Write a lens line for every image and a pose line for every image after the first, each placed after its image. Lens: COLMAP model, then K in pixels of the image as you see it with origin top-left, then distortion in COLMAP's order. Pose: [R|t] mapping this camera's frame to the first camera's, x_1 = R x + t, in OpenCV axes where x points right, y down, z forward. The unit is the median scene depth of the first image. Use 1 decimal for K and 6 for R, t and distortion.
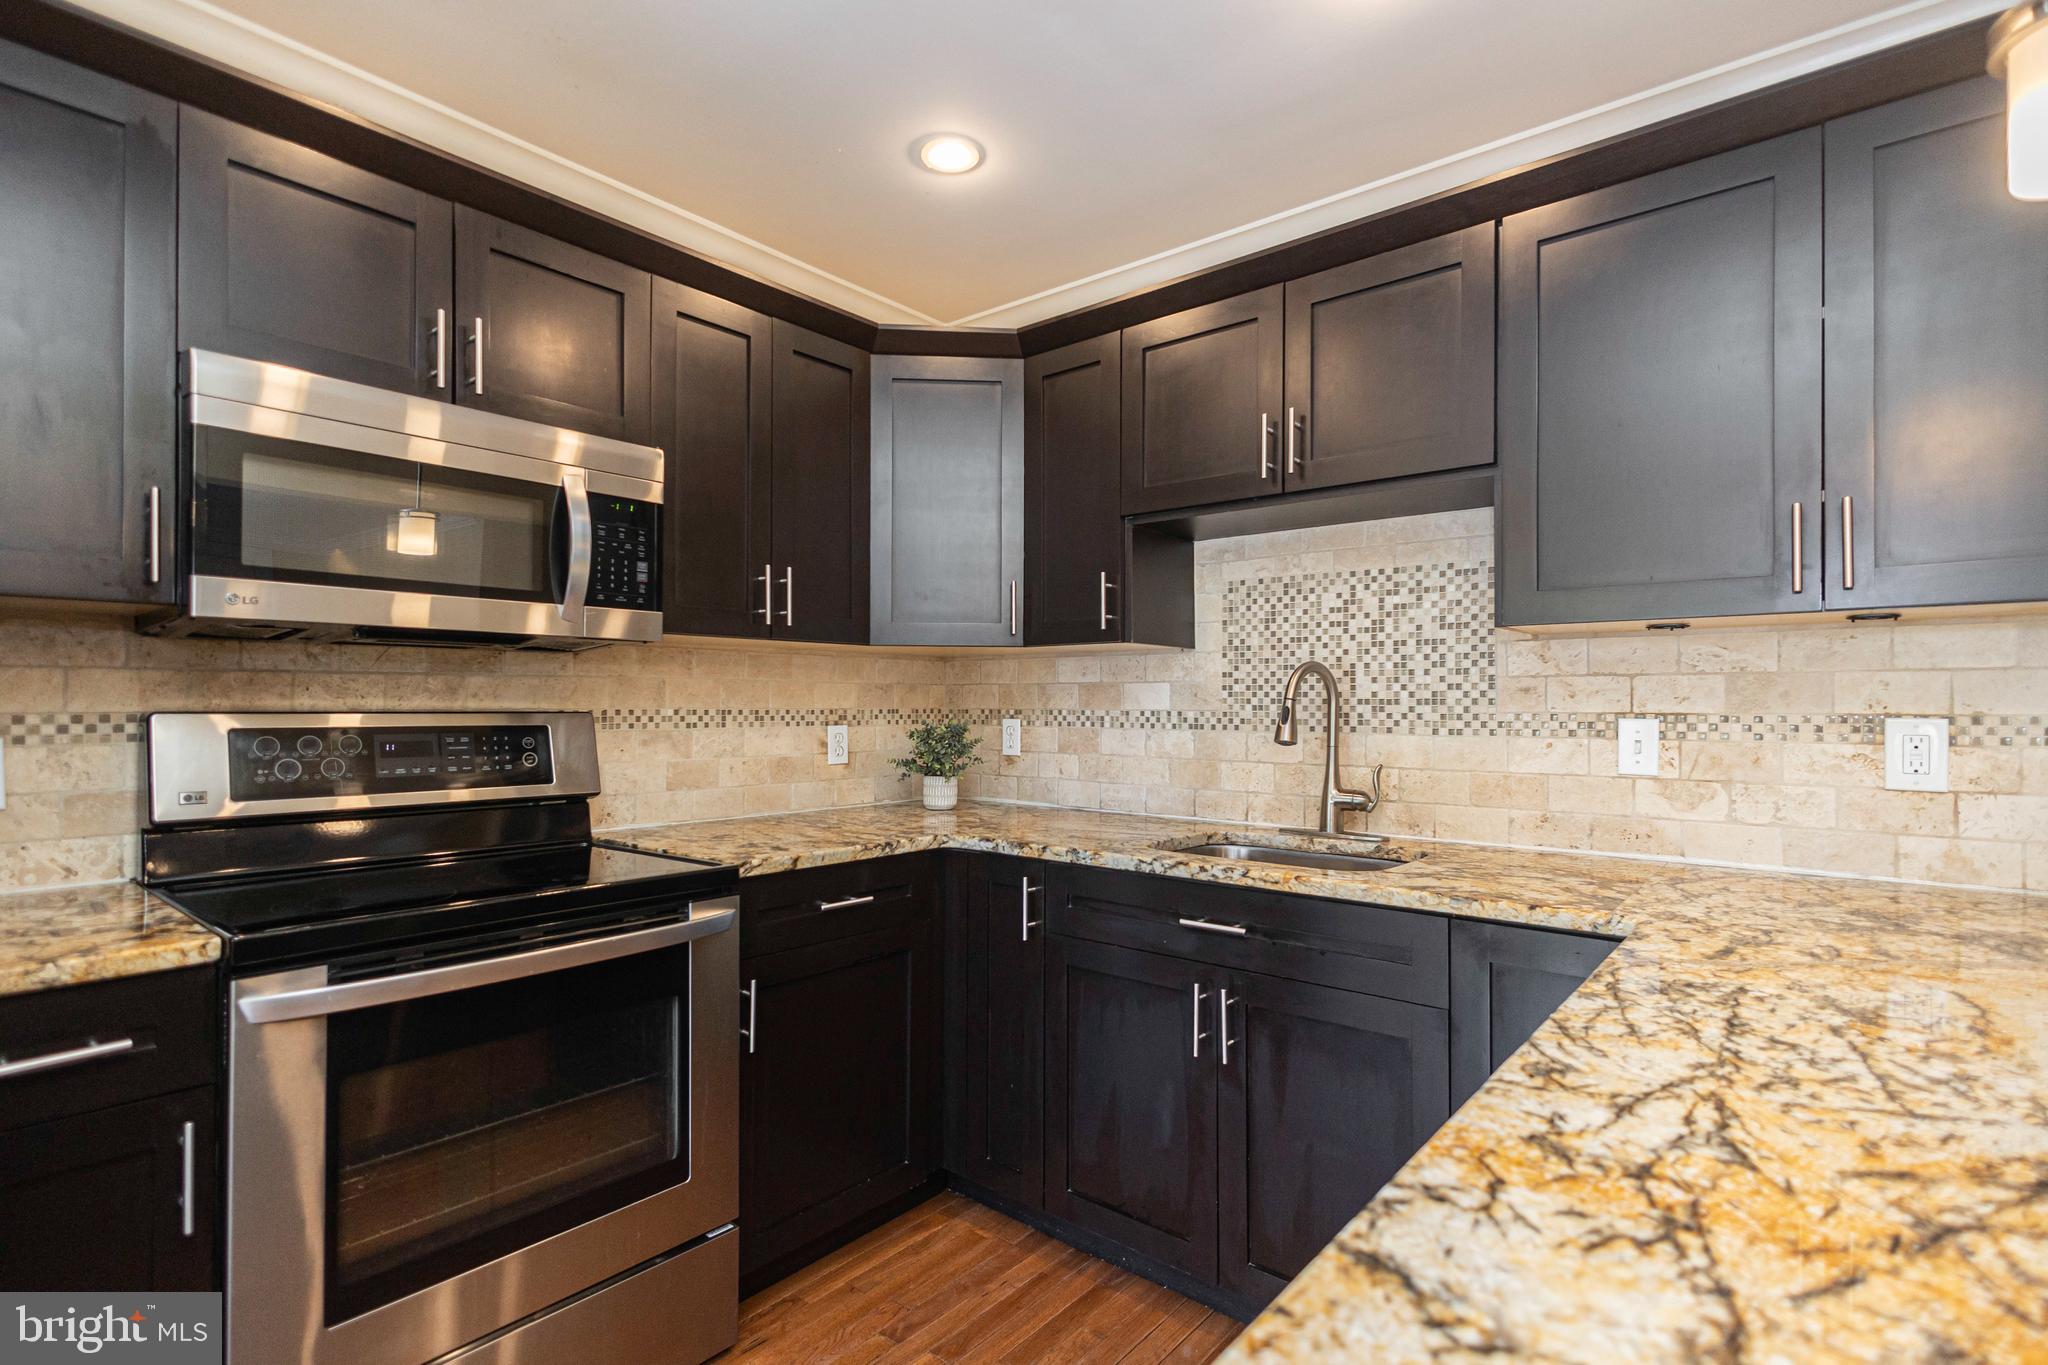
lens RADIAL K [[960.8, 0, 1027.2], [0, 960.8, 698.9], [0, 0, 1]] dist [0.010035, -0.002610]
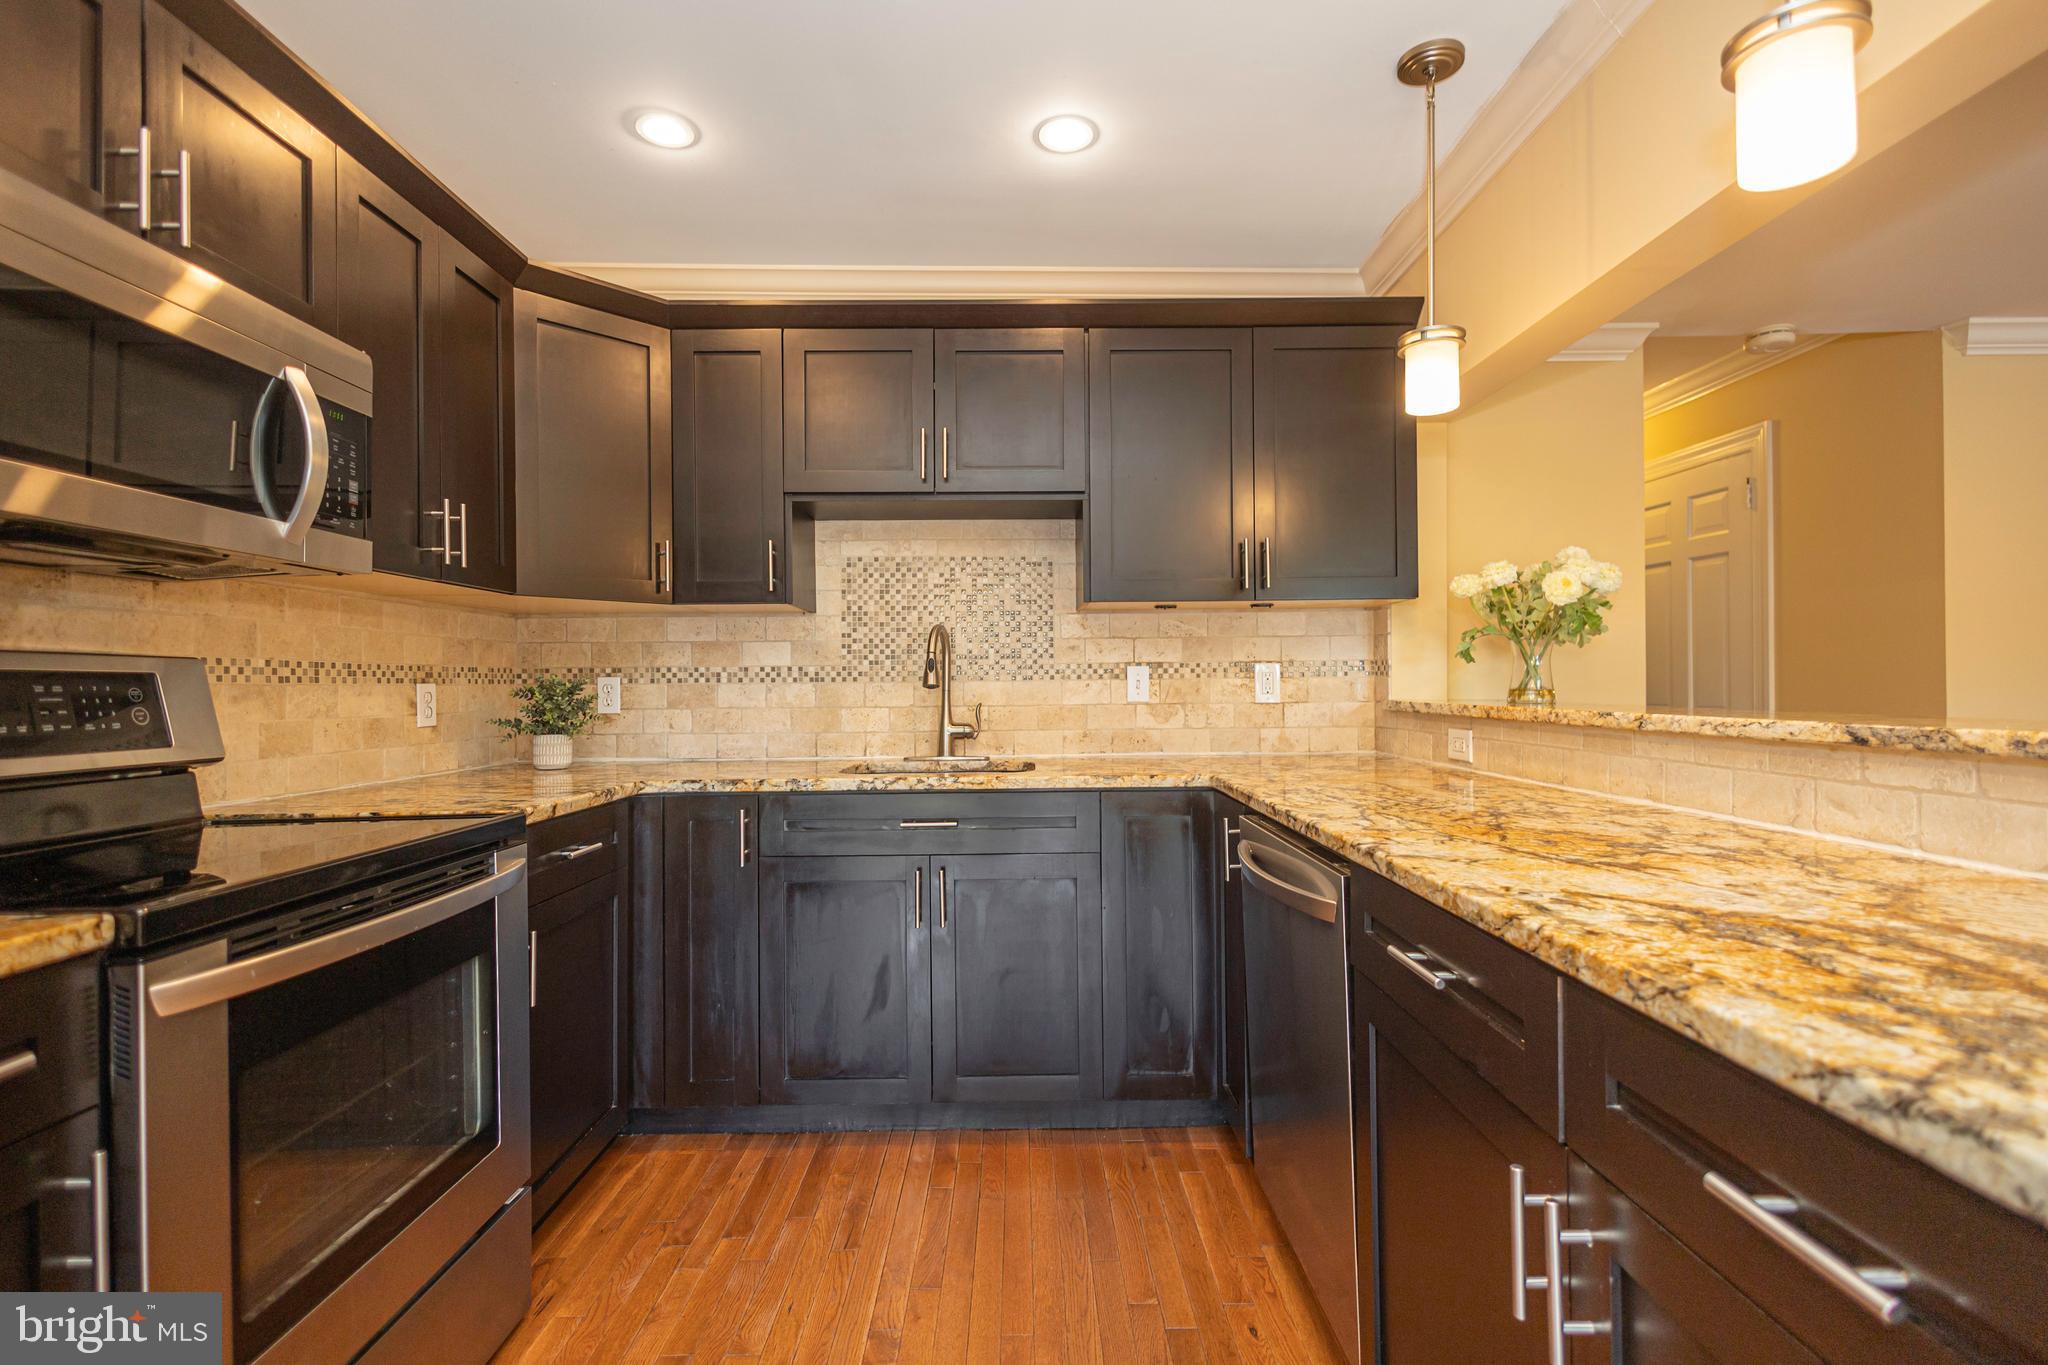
lens RADIAL K [[960.8, 0, 1032.4], [0, 960.8, 669.7], [0, 0, 1]] dist [0.010035, -0.002610]
pose [[0.757421, 0.000809, 0.652926, -0.445633], [0.007509, 0.999922, -0.009949, 0.035168], [-0.652883, 0.012439, 0.757356, -0.058986]]
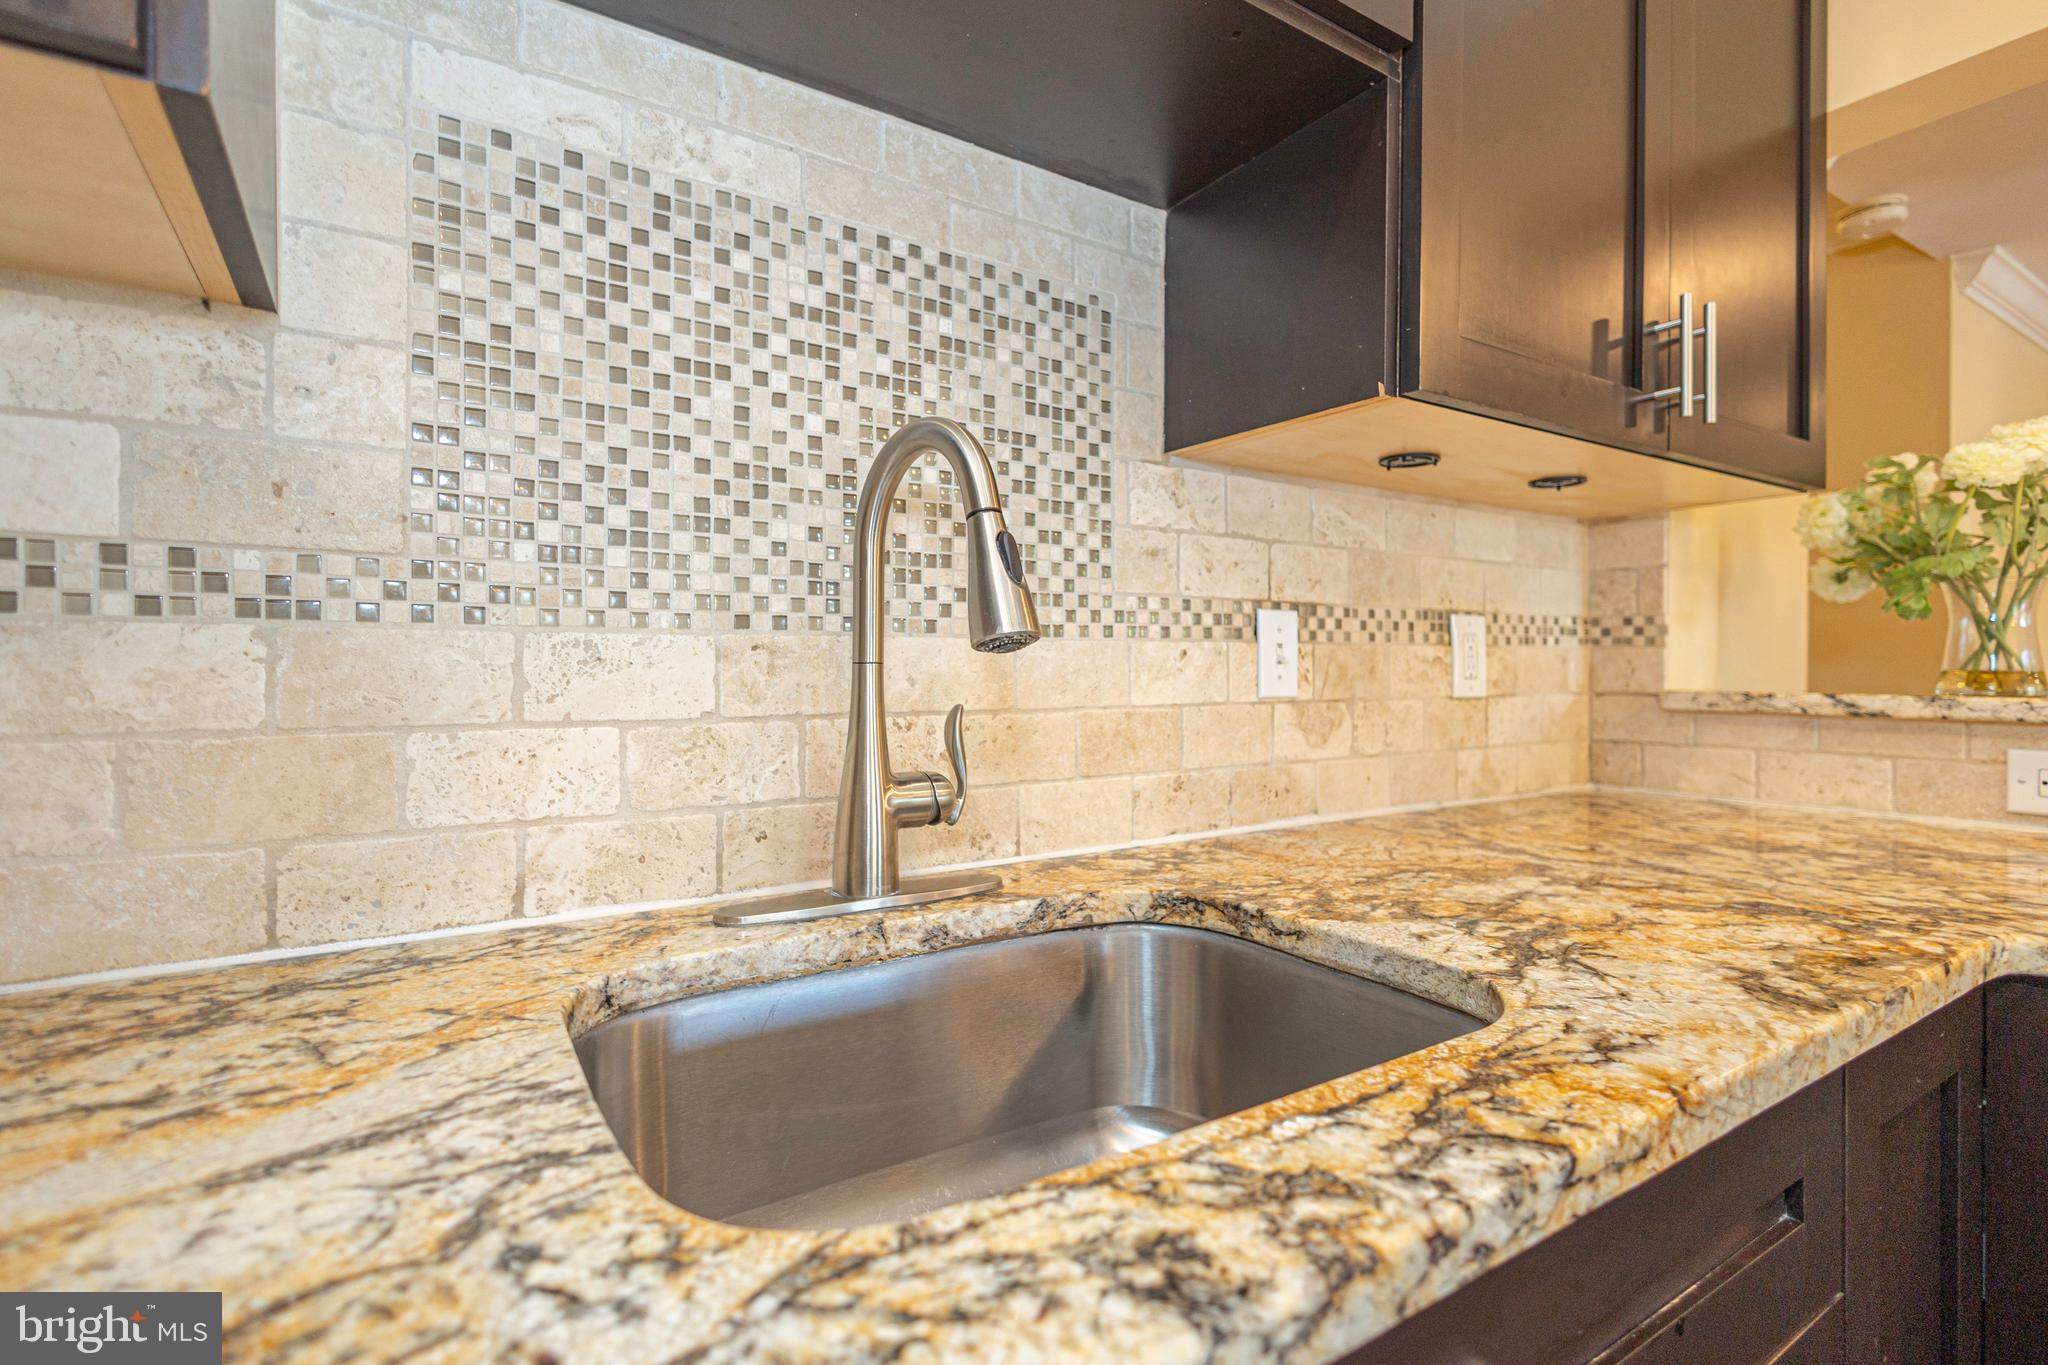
lens RADIAL K [[960.8, 0, 1054.3], [0, 960.8, 670.9], [0, 0, 1]] dist [0.010035, -0.002610]
pose [[0.295435, -0.002369, 0.955360, -0.018891], [-0.003178, 0.999989, 0.003463, 0.051559], [-0.955357, -0.004059, 0.295424, 0.827168]]
